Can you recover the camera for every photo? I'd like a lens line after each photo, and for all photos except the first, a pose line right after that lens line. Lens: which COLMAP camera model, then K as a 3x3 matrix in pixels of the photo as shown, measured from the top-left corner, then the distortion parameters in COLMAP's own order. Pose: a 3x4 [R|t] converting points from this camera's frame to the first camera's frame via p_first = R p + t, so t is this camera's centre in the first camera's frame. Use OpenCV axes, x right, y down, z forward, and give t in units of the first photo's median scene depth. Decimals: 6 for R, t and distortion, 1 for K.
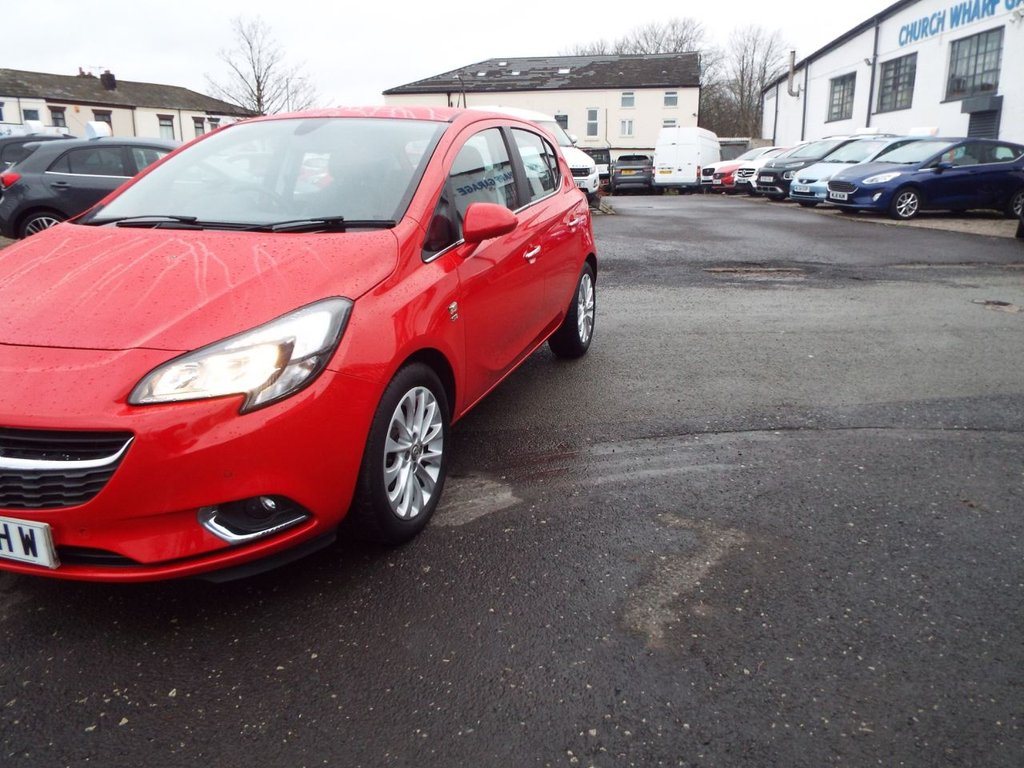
lens RADIAL K [[738.2, 0, 510.0], [0, 738.2, 374.9], [0, 0, 1]] dist [0.000617, -0.029795]
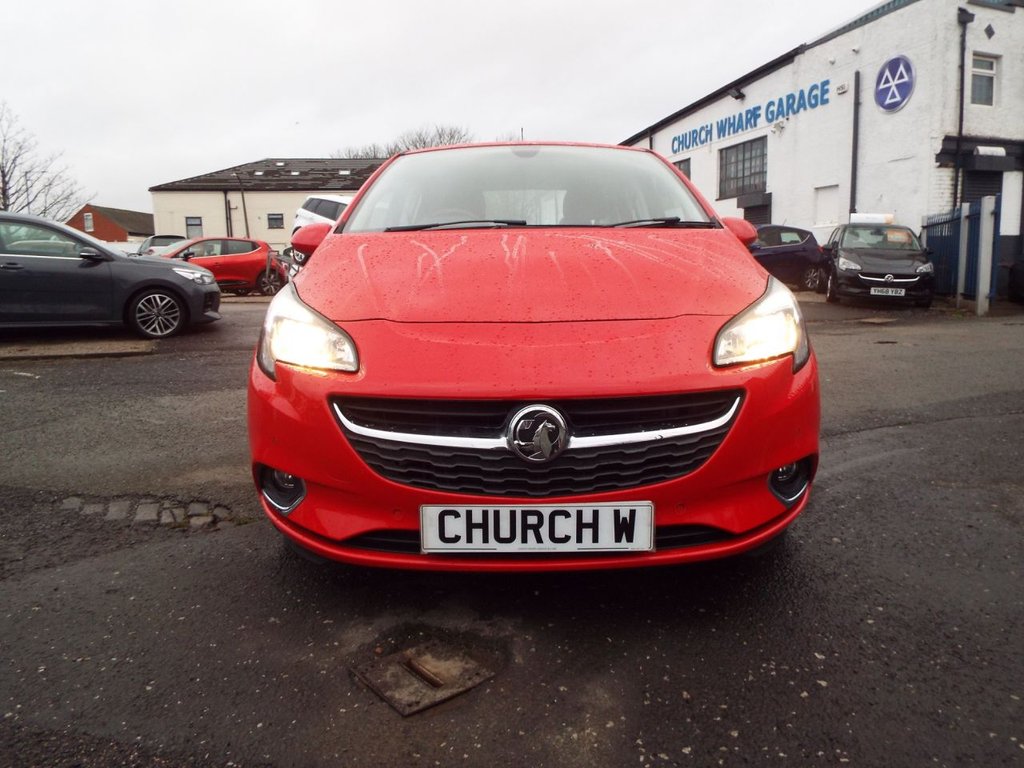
lens RADIAL K [[741.7, 0, 513.4], [0, 741.7, 370.6], [0, 0, 1]] dist [-0.002395, -0.011586]
pose [[0.952269, -0.052444, 0.300721, -0.212407], [0.092665, 0.988308, -0.121081, 0.027785], [-0.290855, 0.143168, 0.945995, 0.031102]]
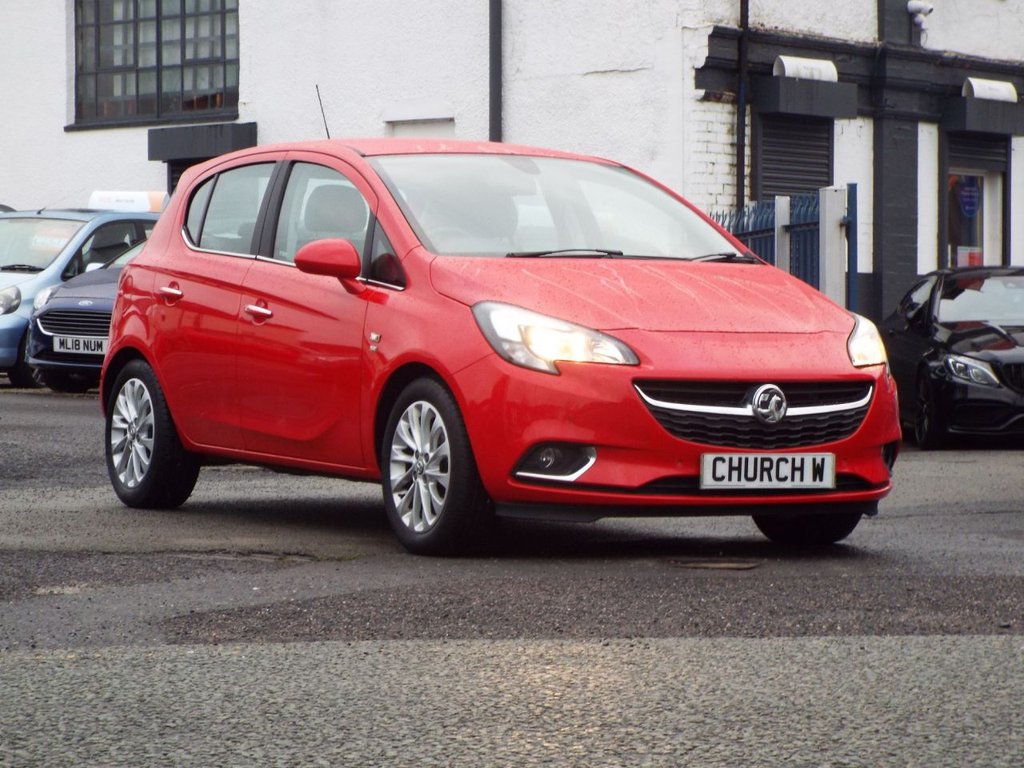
lens RADIAL K [[3255.4, 0, 511.0], [0, 3255.4, 384.0], [0, 0, 1]] dist [-1.094640, 22.760569]
pose [[0.681910, 0.005901, 0.731412, -1.076101], [0.179994, 0.967864, -0.175620, 0.203682], [-0.708944, 0.251407, 0.658934, -0.505124]]
